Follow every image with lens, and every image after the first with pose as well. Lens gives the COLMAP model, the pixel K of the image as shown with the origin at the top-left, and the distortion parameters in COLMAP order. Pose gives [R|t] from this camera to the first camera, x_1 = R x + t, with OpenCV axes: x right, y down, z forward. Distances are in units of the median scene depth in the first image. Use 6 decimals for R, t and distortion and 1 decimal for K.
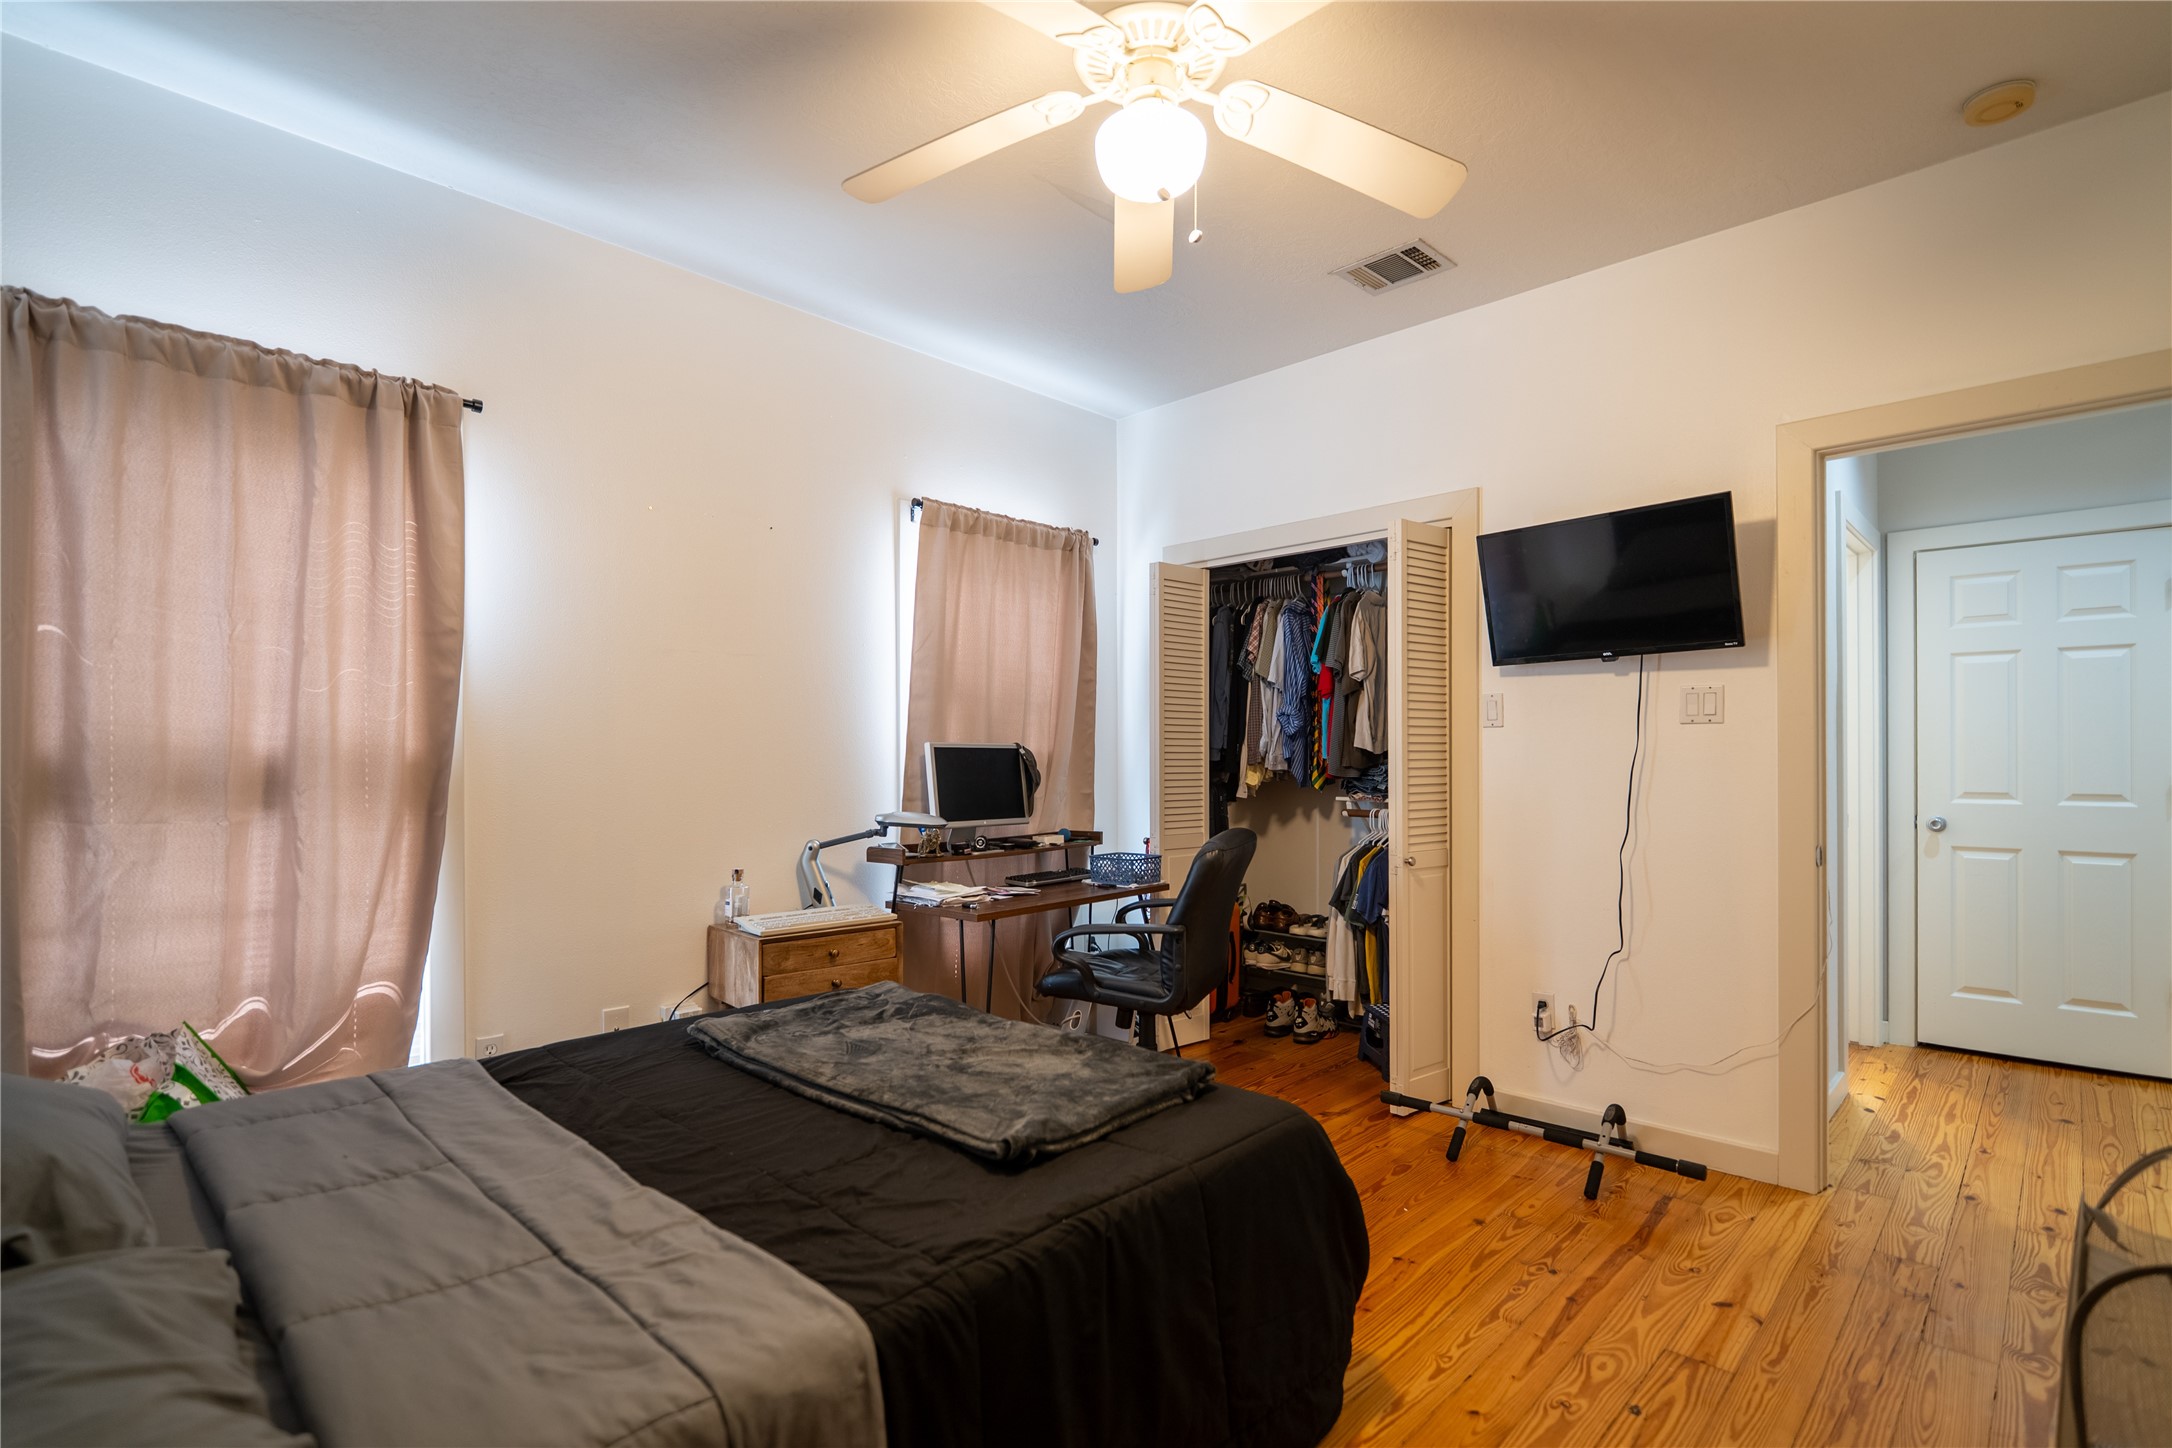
lens RADIAL K [[1019.0, 0, 1089.0], [0, 1019.0, 742.1], [0, 0, 1]] dist [-0.001683, -0.000022]
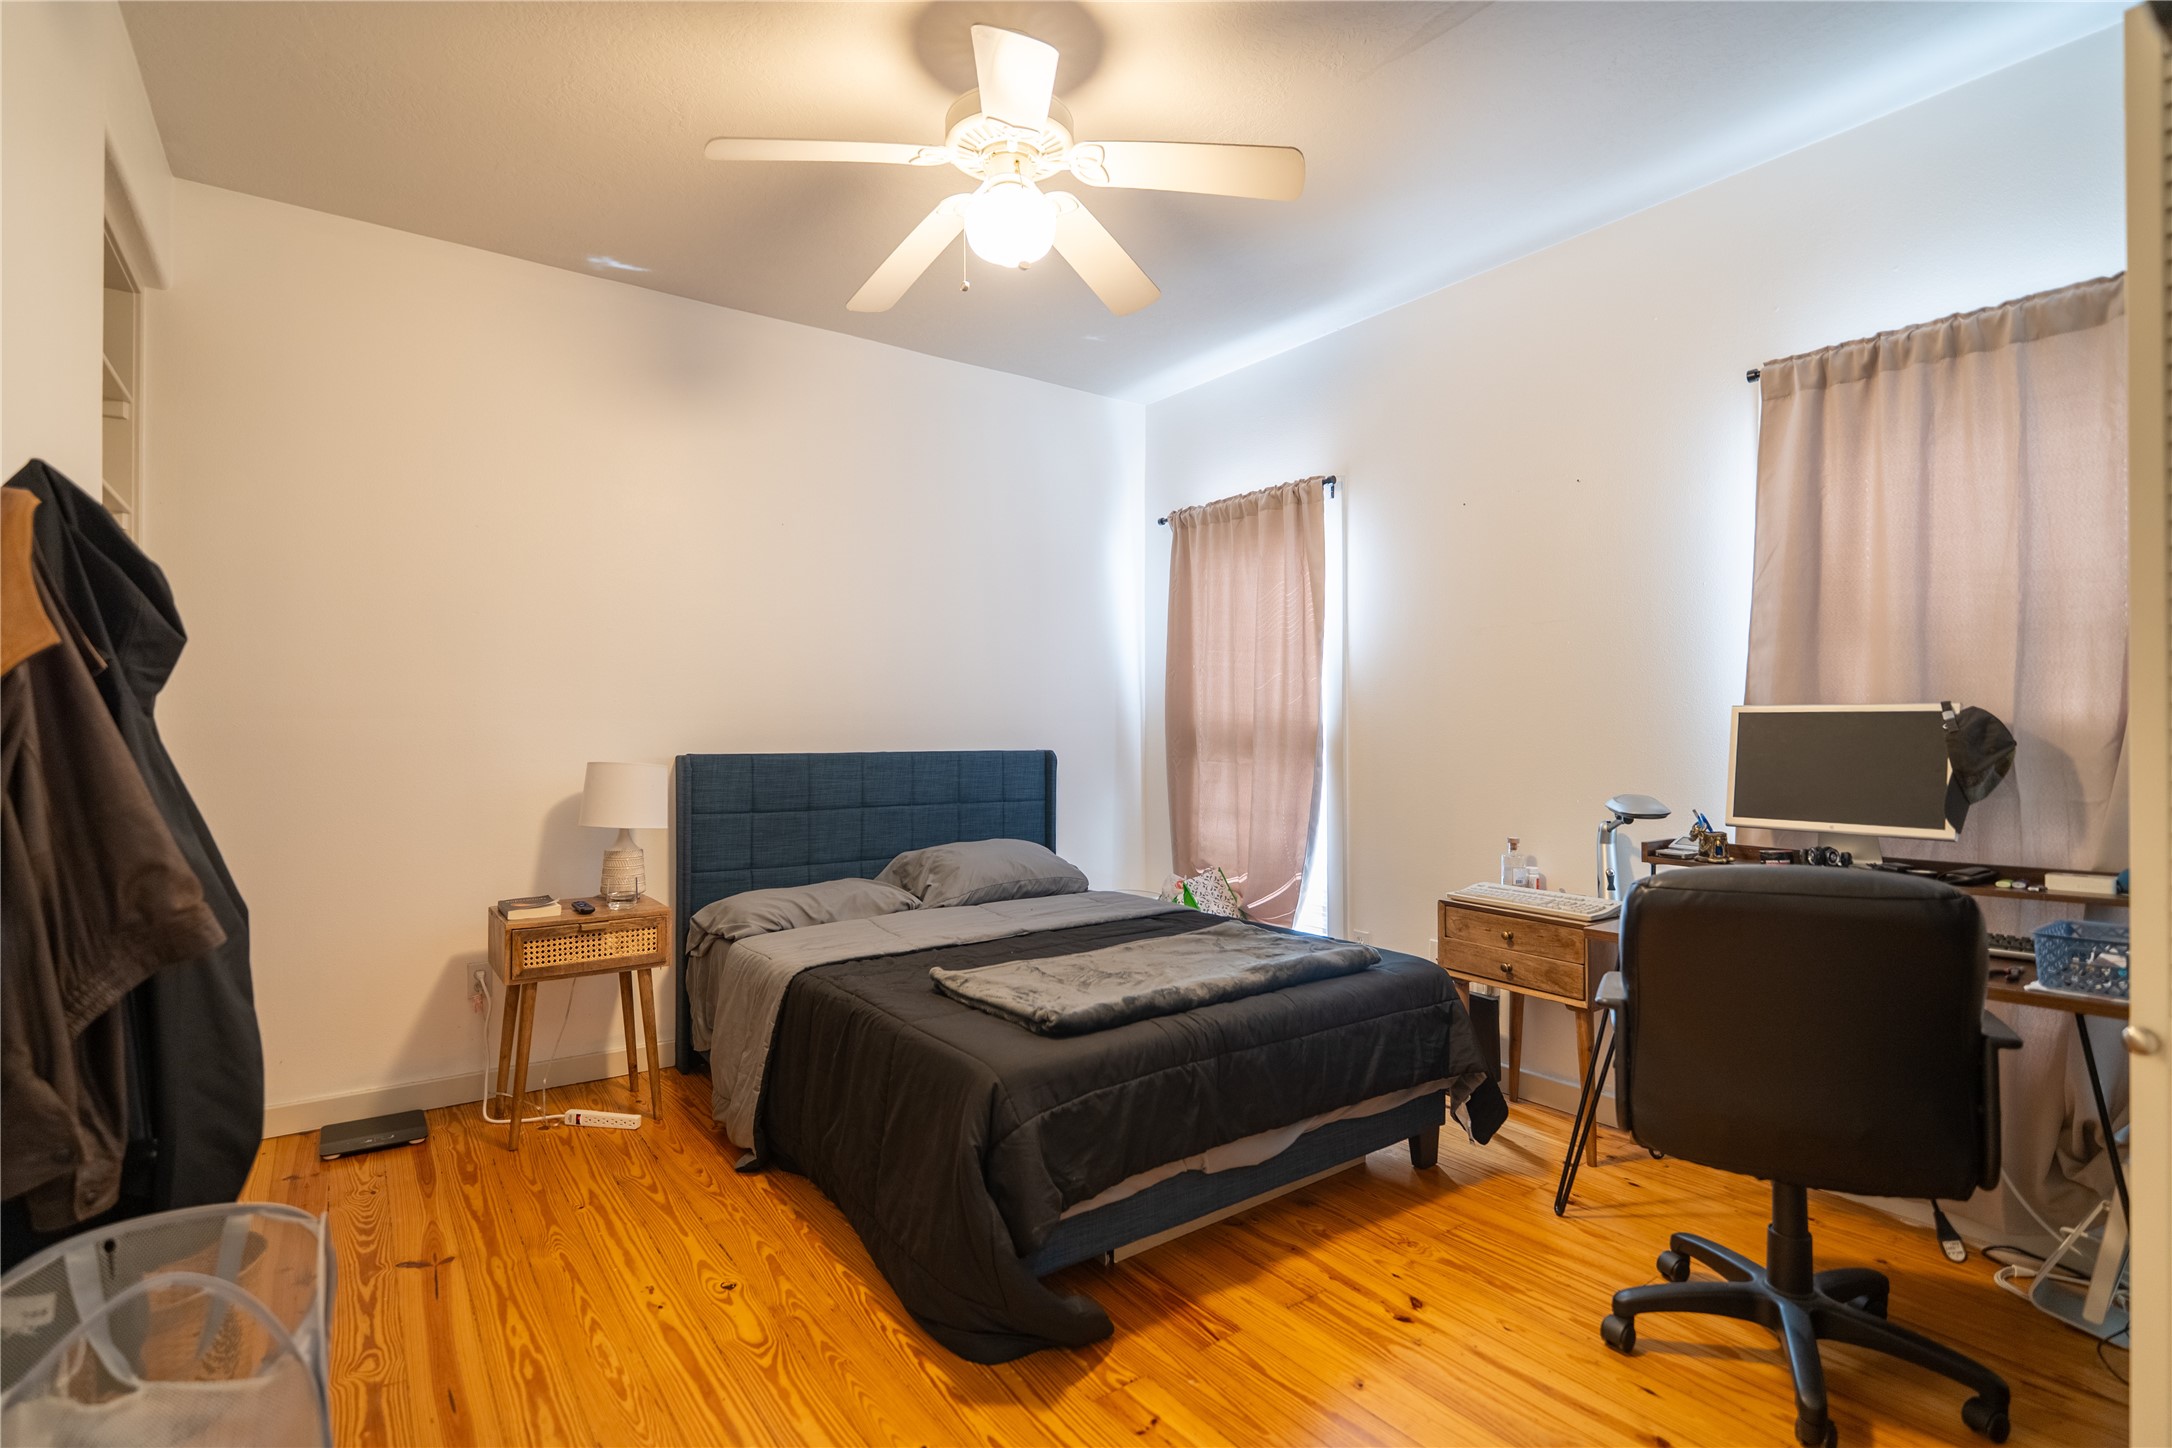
lens RADIAL K [[1019.0, 0, 1088.3], [0, 1019.0, 723.9], [0, 0, 1]] dist [-0.001683, -0.000022]
pose [[-0.165913, -0.005986, -0.986122, 0.897162], [0.012857, 0.999883, -0.008233, 0.018467], [0.986057, -0.014045, -0.165817, 0.938126]]
